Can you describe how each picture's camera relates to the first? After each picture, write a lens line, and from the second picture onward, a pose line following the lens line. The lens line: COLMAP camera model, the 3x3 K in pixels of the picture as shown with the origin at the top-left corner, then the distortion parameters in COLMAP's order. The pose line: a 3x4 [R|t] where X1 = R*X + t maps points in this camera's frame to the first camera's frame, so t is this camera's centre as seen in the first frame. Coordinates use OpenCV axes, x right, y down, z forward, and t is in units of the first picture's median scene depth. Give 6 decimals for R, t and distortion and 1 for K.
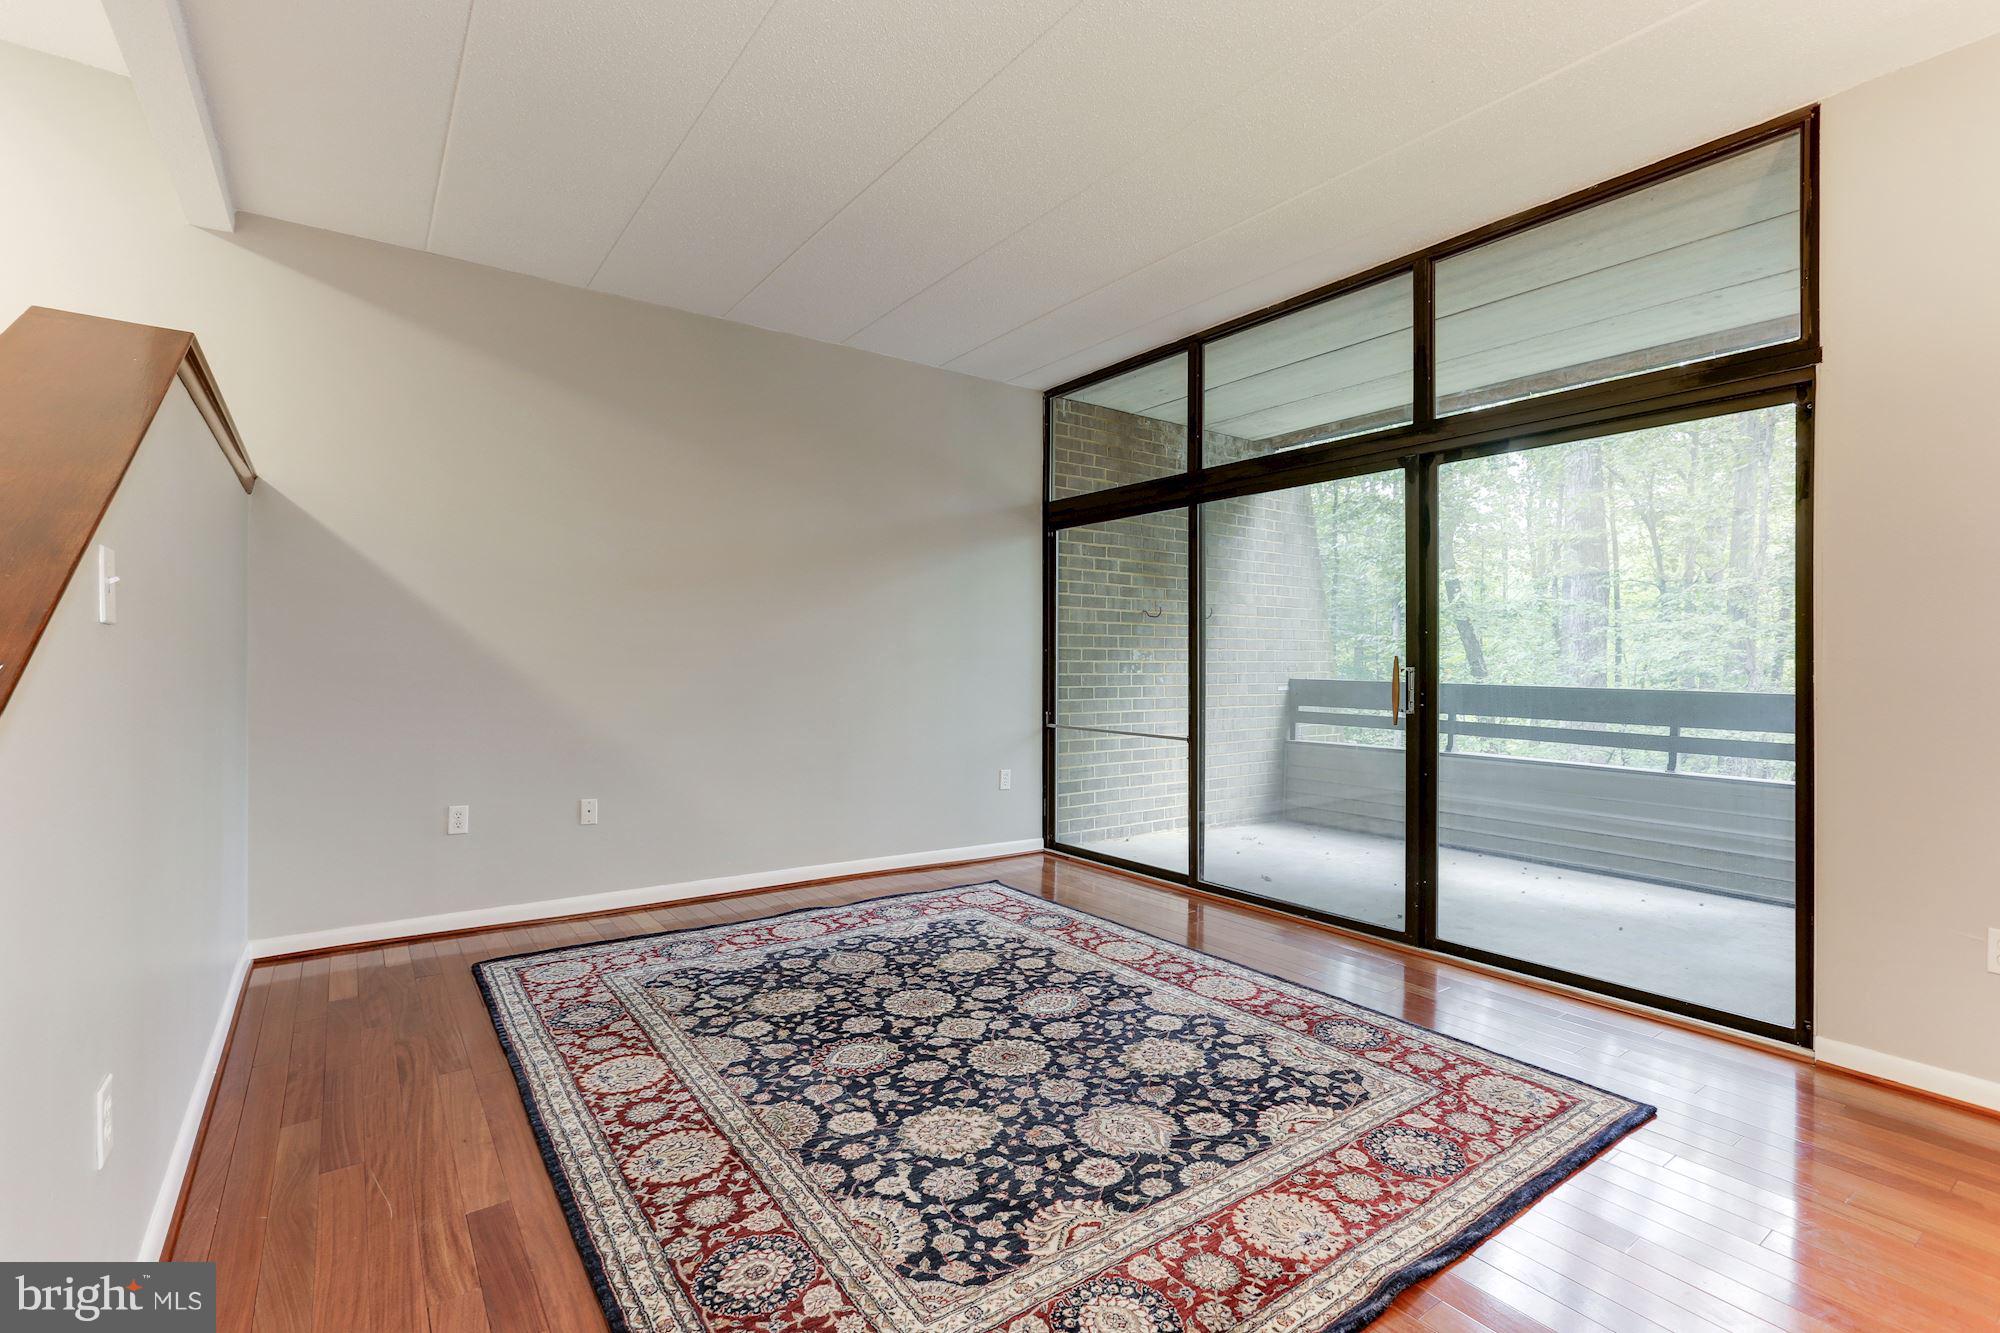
lens RADIAL K [[914.0, 0, 1014.8], [0, 914.0, 660.2], [0, 0, 1]] dist [-0.026676, 0.010448]
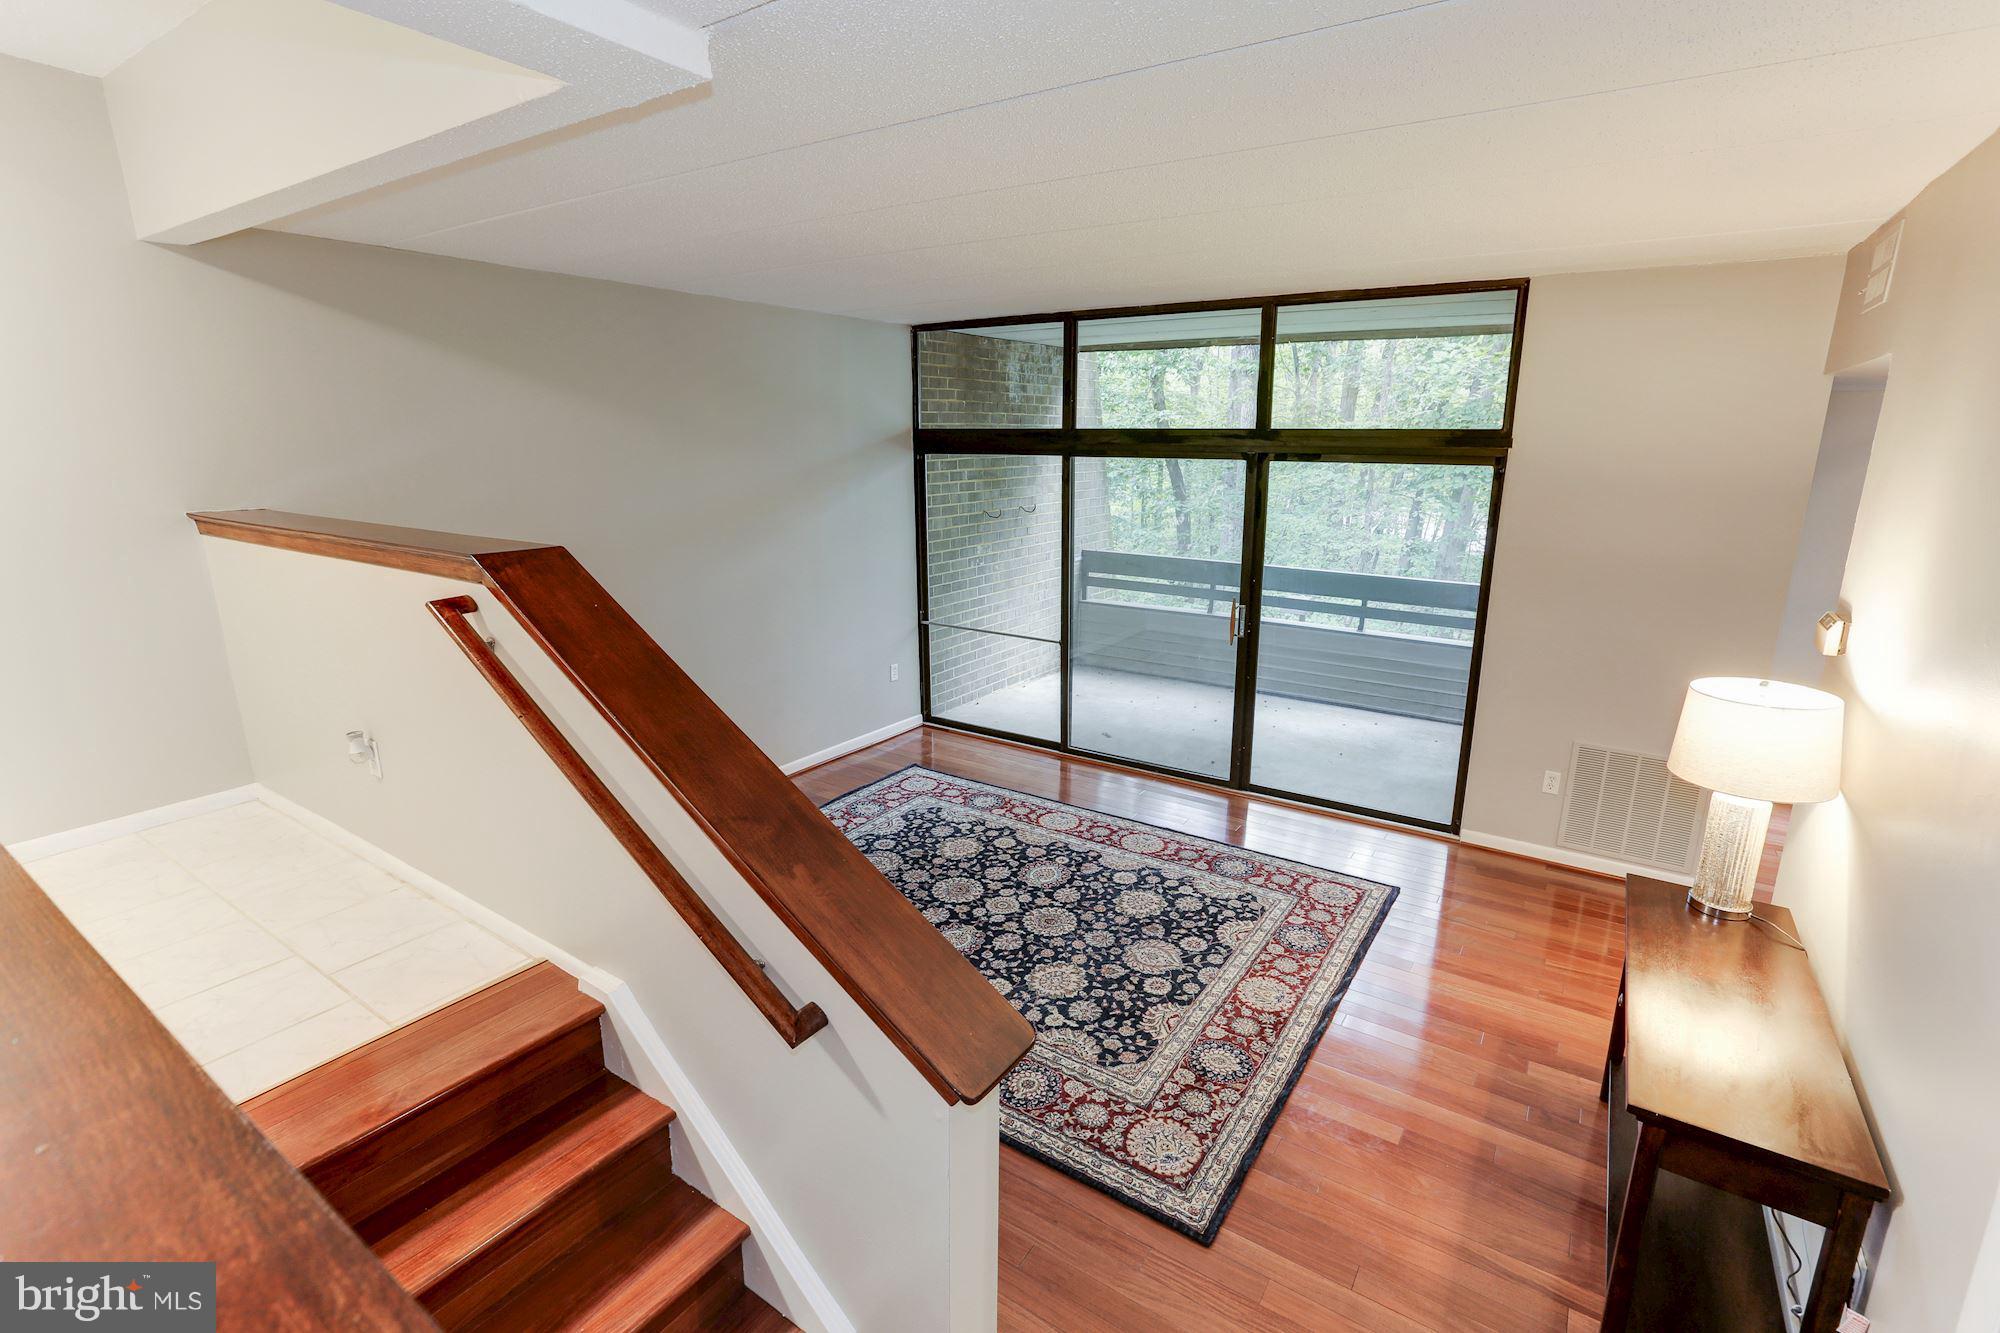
lens RADIAL K [[914.0, 0, 1016.1], [0, 914.0, 660.8], [0, 0, 1]] dist [-0.026676, 0.010448]
pose [[0.938187, -0.090941, 0.333968, -0.509304], [0.005815, 0.968872, 0.247495, -0.352434], [-0.346080, -0.230254, 0.909512, -0.262507]]
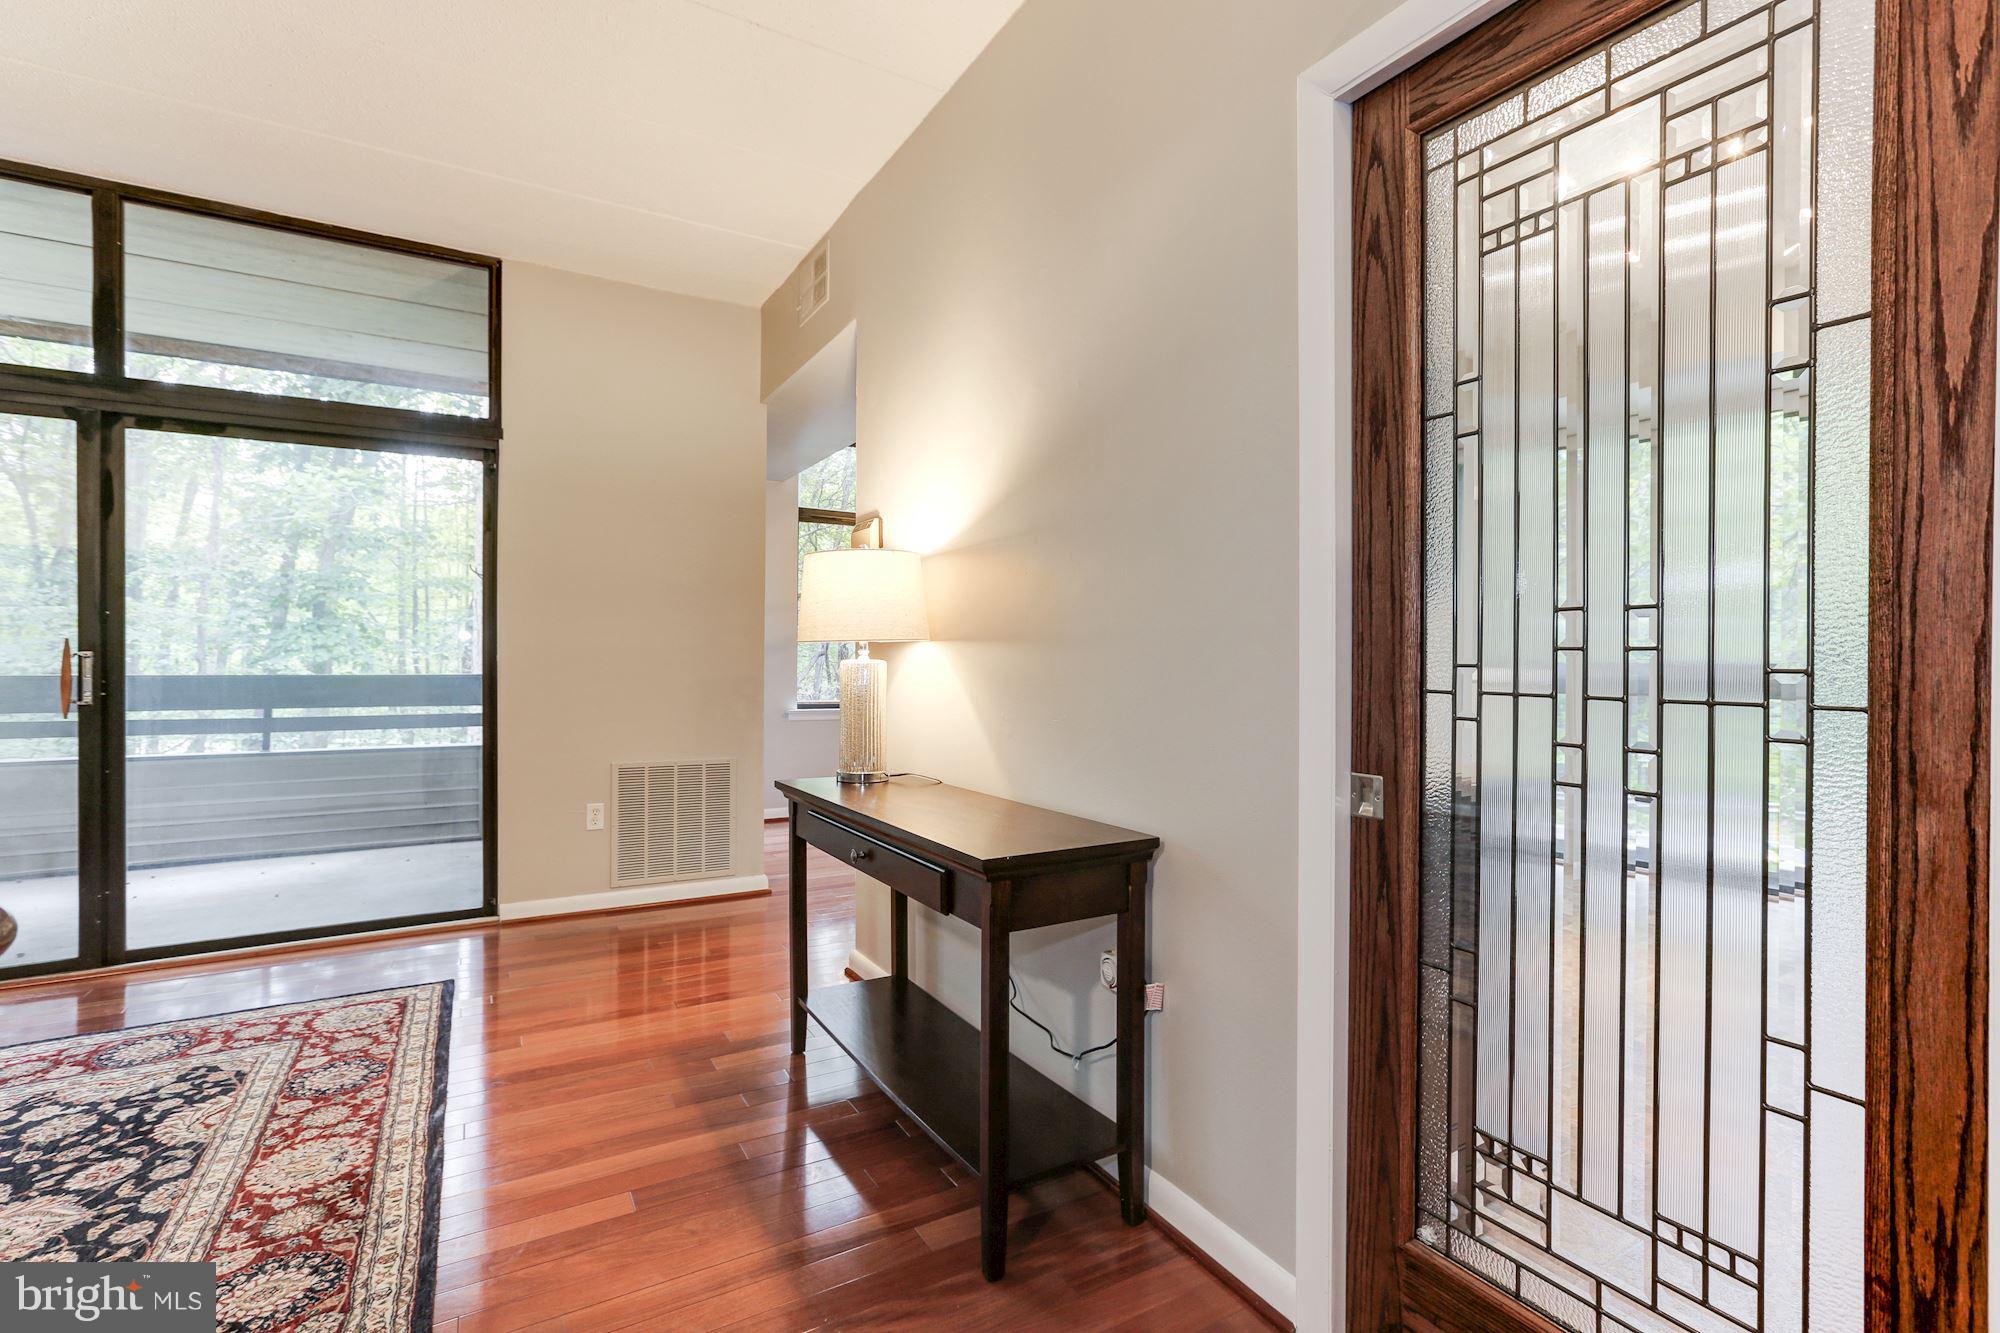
lens RADIAL K [[914.0, 0, 1016.8], [0, 914.0, 650.3], [0, 0, 1]] dist [-0.026676, 0.010448]
pose [[0.087343, 0.001668, 0.996177, -0.461697], [-0.001369, 0.999998, -0.001555, 0.009250], [-0.996177, -0.001228, 0.087345, 0.046028]]
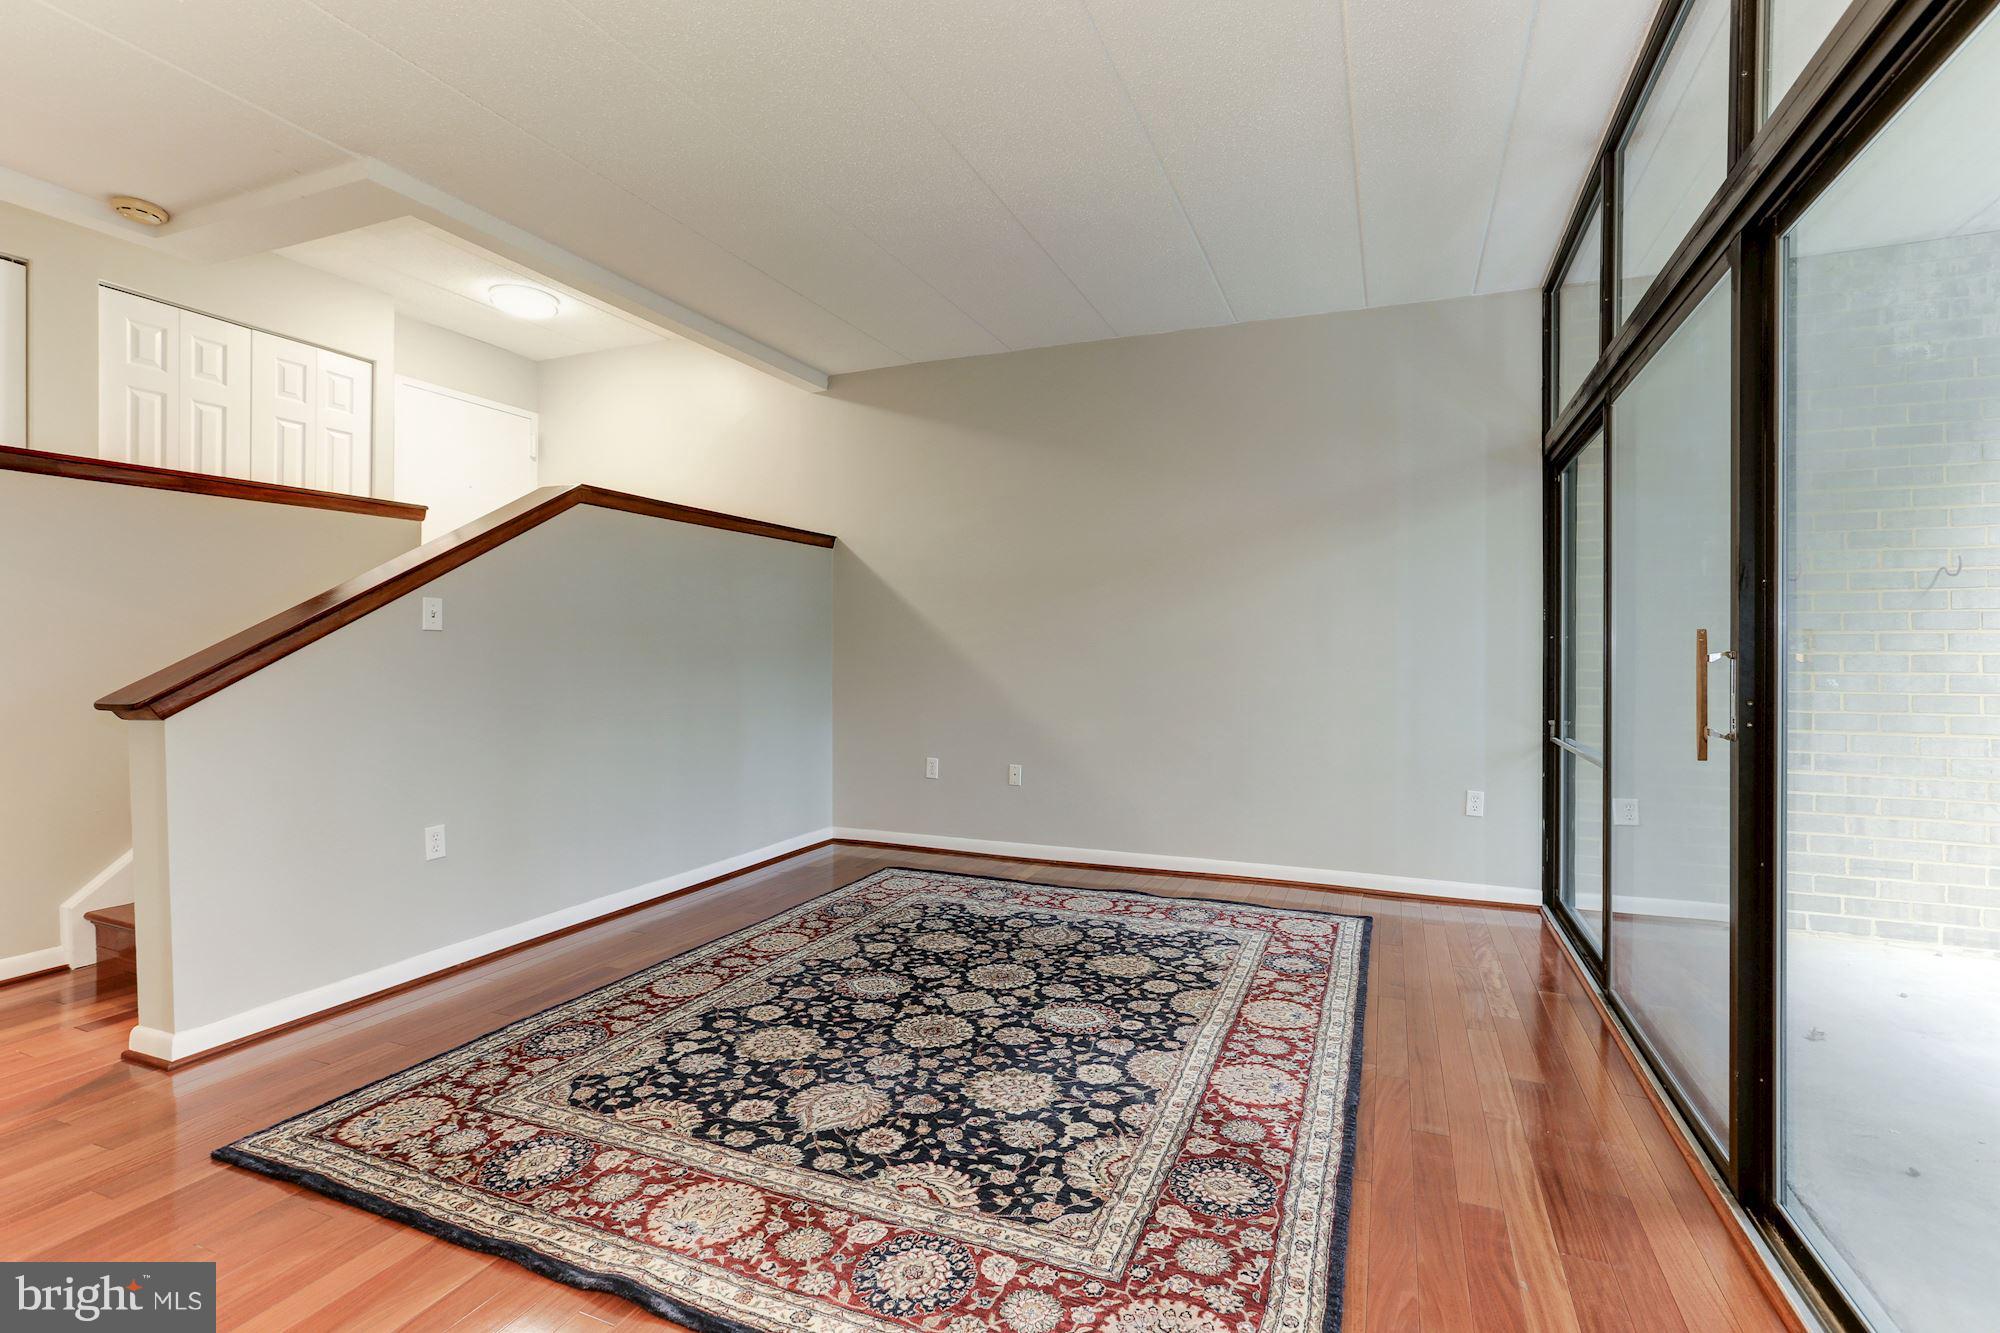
lens RADIAL K [[914.0, 0, 1007.4], [0, 914.0, 656.8], [0, 0, 1]] dist [-0.026676, 0.010448]
pose [[0.522662, -0.004137, -0.852530, 0.871699], [-0.000422, 0.999987, -0.005111, 0.019754], [0.852540, 0.003031, 0.522654, 0.511119]]
